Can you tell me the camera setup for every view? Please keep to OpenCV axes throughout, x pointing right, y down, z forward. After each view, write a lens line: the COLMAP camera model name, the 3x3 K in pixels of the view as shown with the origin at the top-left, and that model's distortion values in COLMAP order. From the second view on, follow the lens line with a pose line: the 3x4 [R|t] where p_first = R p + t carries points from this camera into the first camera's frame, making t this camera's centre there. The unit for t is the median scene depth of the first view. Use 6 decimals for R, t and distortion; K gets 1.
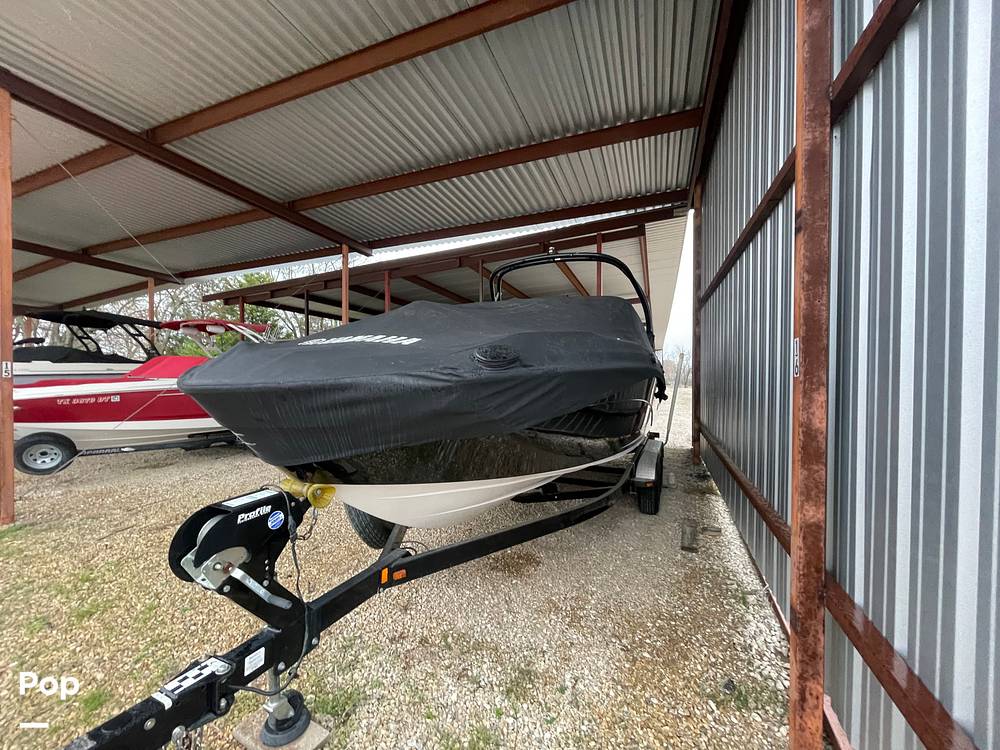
lens RADIAL K [[402.6, 0, 499.1], [0, 402.6, 377.7], [0, 0, 1]] dist [-0.001785, -0.000773]
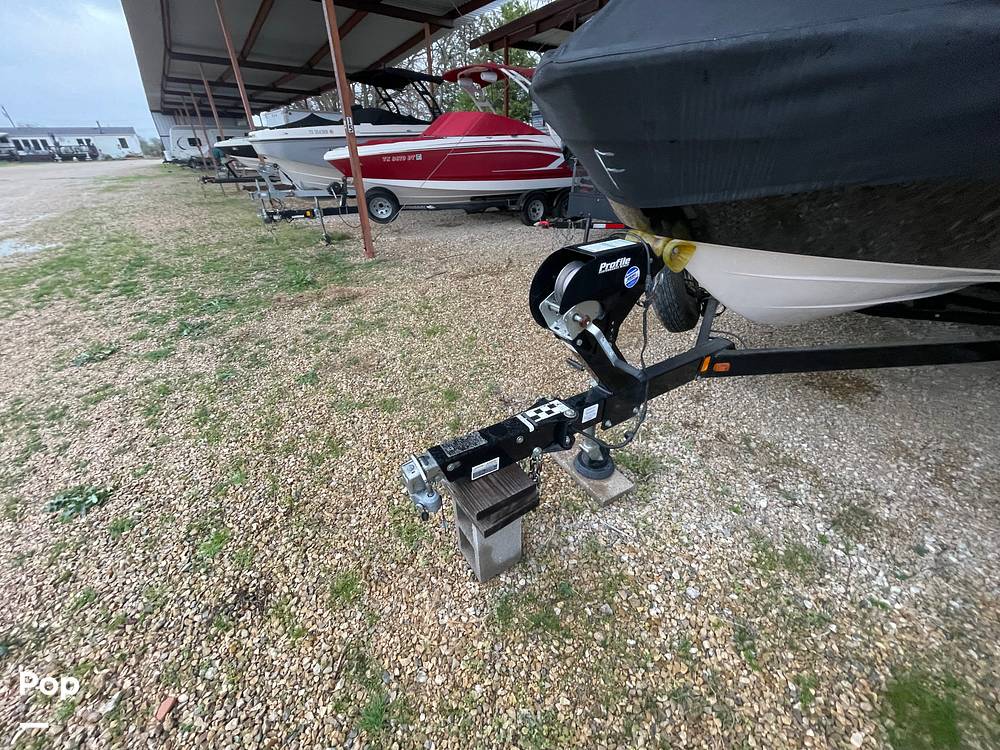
lens RADIAL K [[402.6, 0, 497.1], [0, 402.6, 376.1], [0, 0, 1]] dist [-0.001785, -0.000773]
pose [[0.843304, 0.260830, -0.469901, -0.106819], [0.006119, 0.869619, 0.493685, 0.037184], [0.537403, -0.419202, 0.731757, 0.052282]]
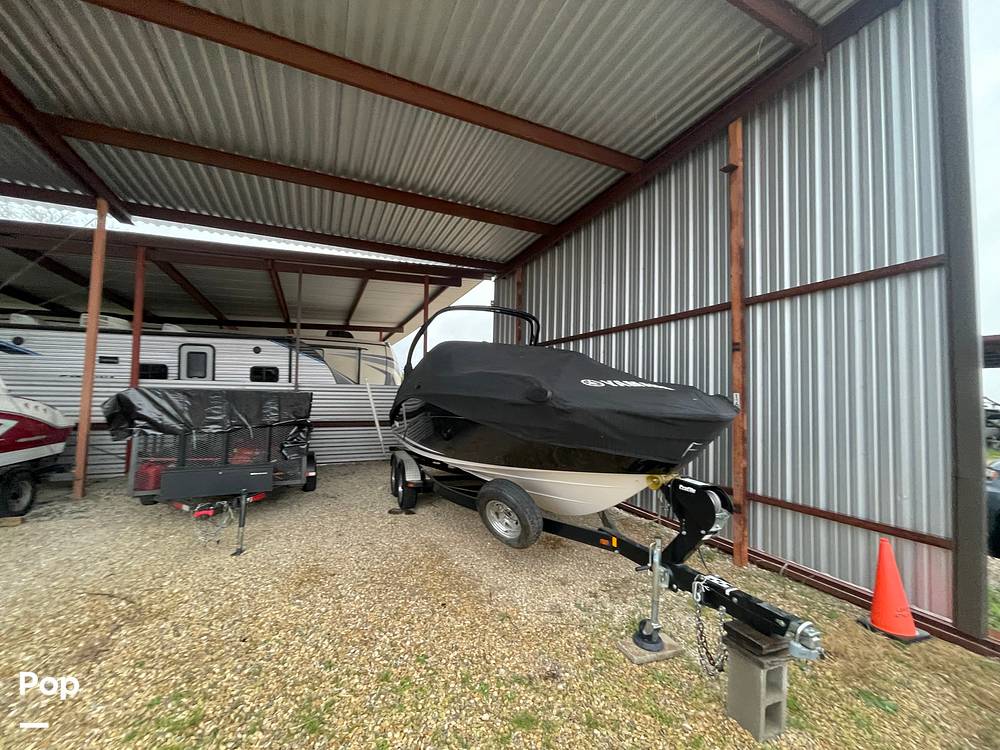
lens RADIAL K [[402.6, 0, 496.3], [0, 402.6, 377.2], [0, 0, 1]] dist [-0.001785, -0.000773]
pose [[0.694223, 0.056619, 0.717530, -0.733425], [-0.016255, 0.997880, -0.063013, -0.003642], [-0.719577, 0.032082, 0.693672, 0.123263]]
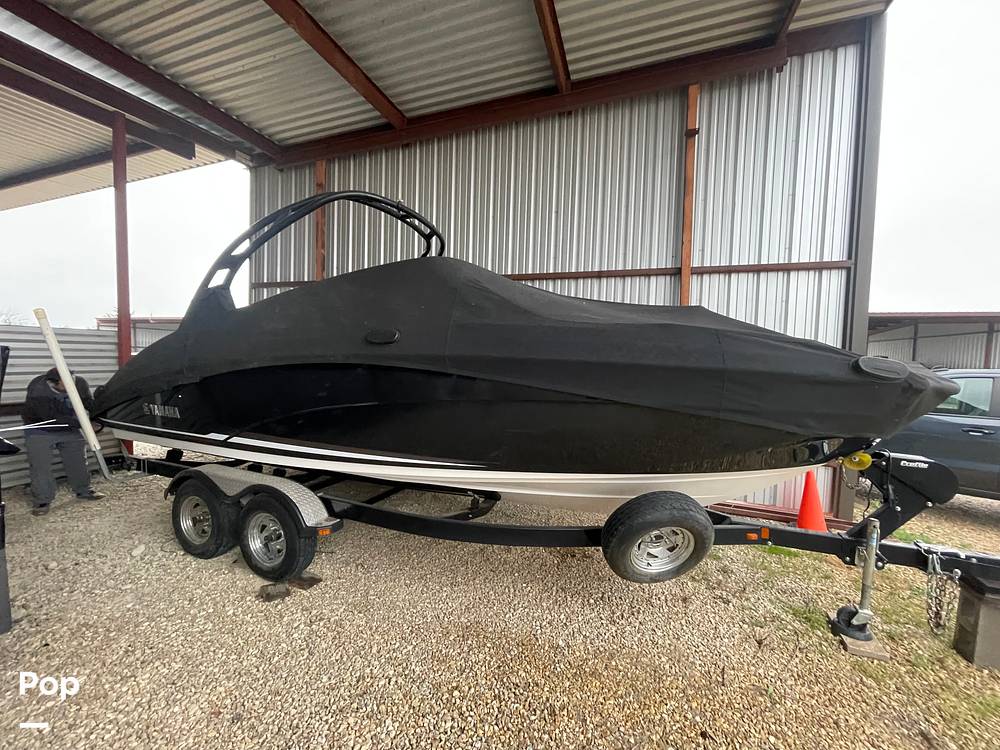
lens RADIAL K [[402.6, 0, 498.0], [0, 402.6, 373.7], [0, 0, 1]] dist [-0.001785, -0.000773]
pose [[-0.049034, -0.045931, 0.997740, -0.656959], [-0.012289, 0.998894, 0.045380, -0.026887], [-0.998722, -0.010036, -0.049544, 0.826278]]
